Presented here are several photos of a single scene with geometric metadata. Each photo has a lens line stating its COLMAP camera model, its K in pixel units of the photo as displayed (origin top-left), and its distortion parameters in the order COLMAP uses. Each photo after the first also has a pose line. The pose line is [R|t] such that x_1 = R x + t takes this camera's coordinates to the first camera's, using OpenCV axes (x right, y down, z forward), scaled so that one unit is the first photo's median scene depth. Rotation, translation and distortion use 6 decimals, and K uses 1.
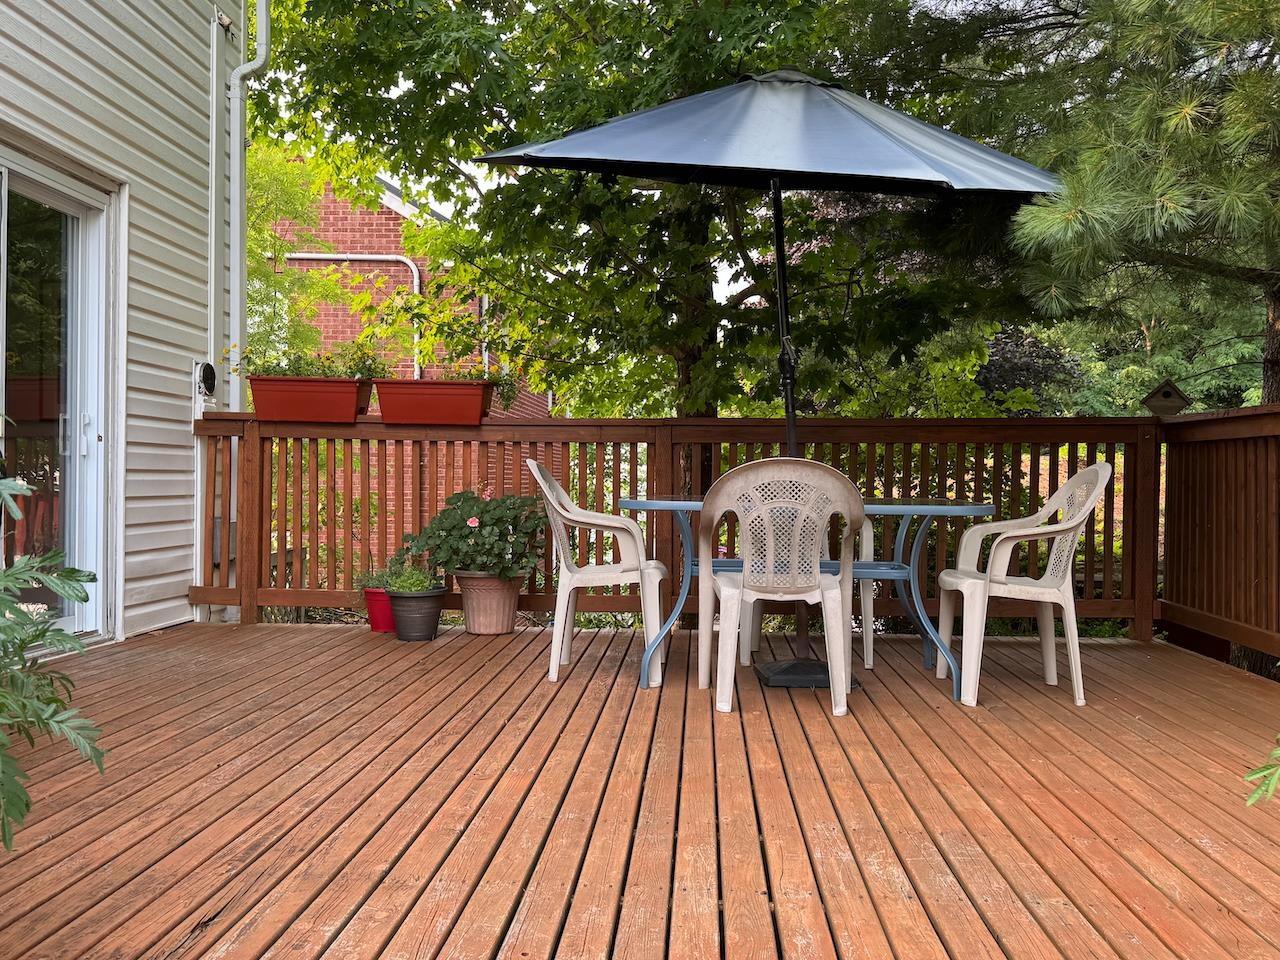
lens RADIAL K [[1135.7, 0, 640.0], [0, 1135.7, 480.0], [0, 0, 1]] dist [0.011402, 0.002144]
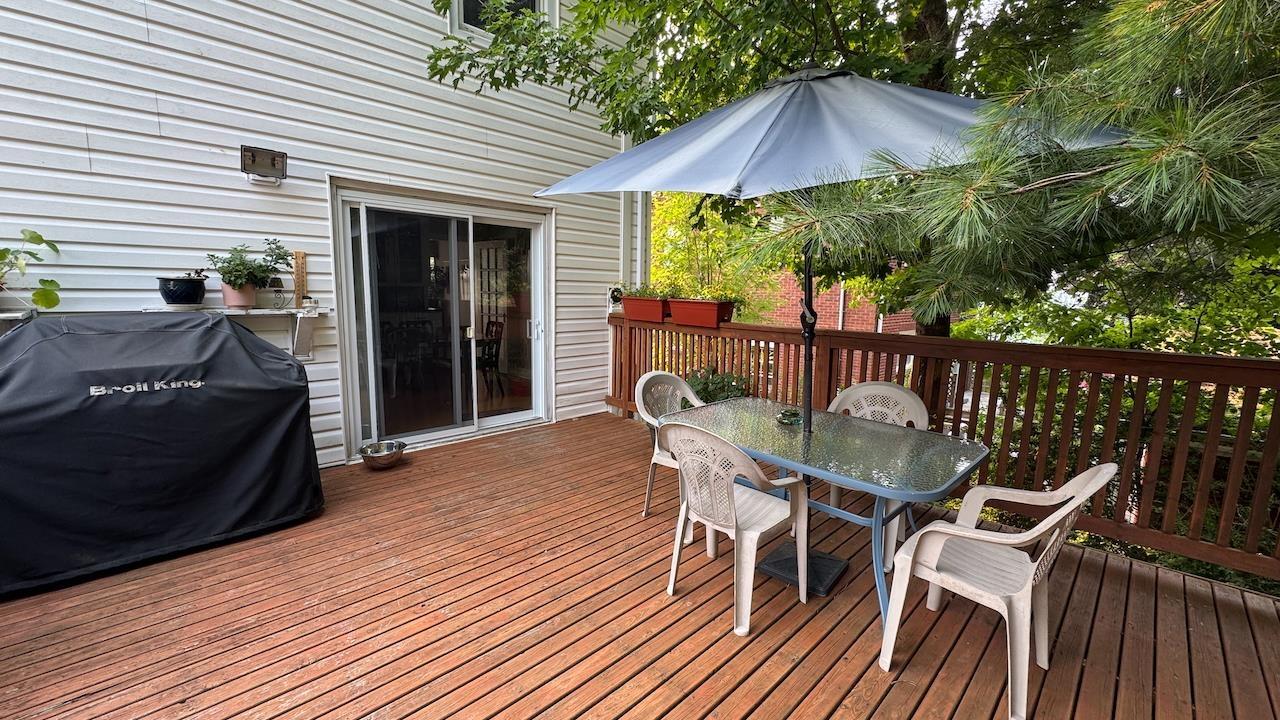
lens RADIAL K [[511.0, 0, 640.0], [0, 511.0, 360.0], [0, 0, 1]] dist [-0.000525, -0.000098]
pose [[0.741887, 0.096865, -0.663491, 0.307111], [-0.012351, 0.991317, 0.130915, -0.108930], [0.670411, -0.088929, 0.736641, 0.394692]]
